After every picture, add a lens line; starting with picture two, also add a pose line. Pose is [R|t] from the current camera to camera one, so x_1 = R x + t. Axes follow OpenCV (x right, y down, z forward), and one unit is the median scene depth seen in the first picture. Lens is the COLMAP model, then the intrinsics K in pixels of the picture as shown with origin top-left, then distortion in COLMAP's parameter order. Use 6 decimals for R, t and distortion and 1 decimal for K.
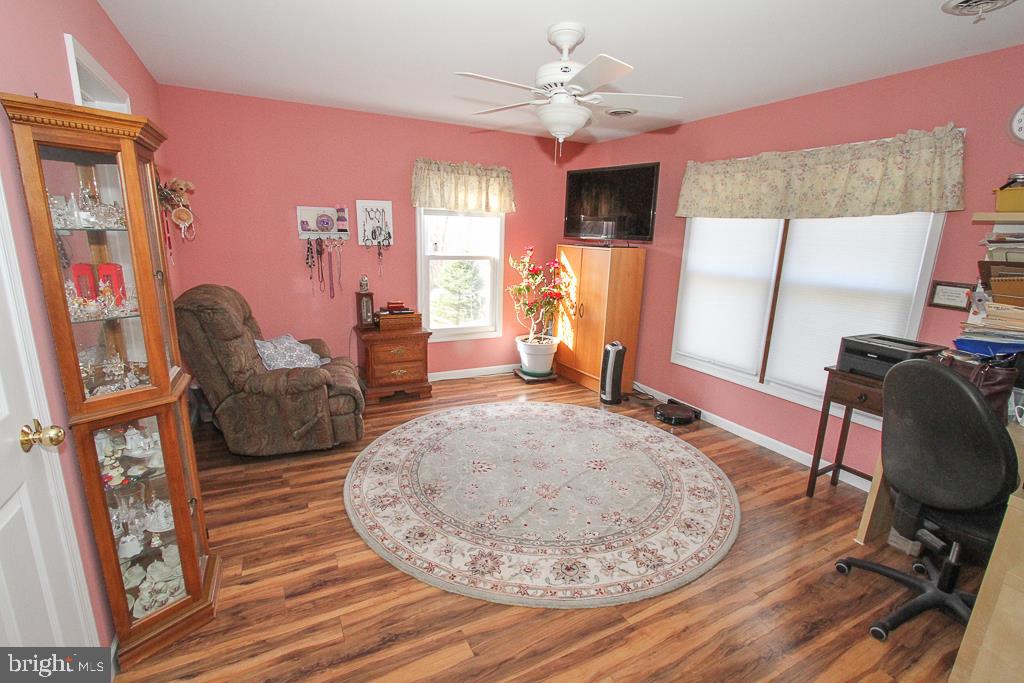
lens RADIAL K [[472.0, 0, 512.0], [0, 472.0, 341.5], [0, 0, 1]] dist [-0.017658, 0.001230]
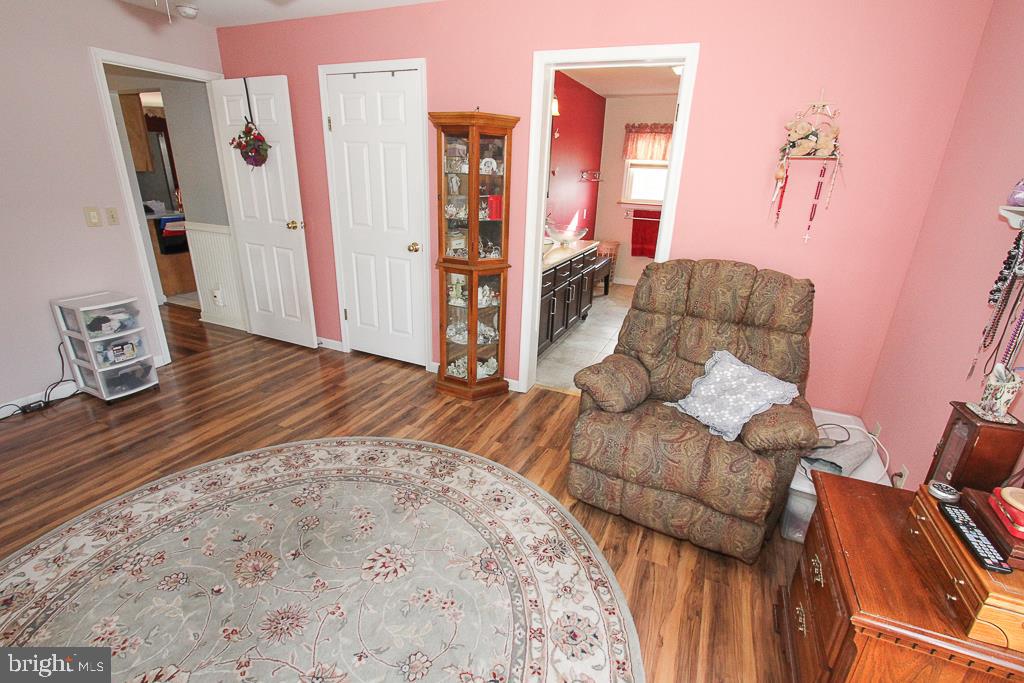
lens RADIAL K [[472.0, 0, 512.0], [0, 472.0, 341.5], [0, 0, 1]] dist [-0.017658, 0.001230]
pose [[-0.780728, 0.150117, -0.606572, 0.177321], [-0.201507, 0.858373, 0.471796, -0.406978], [0.591489, 0.490573, -0.639906, 1.816273]]
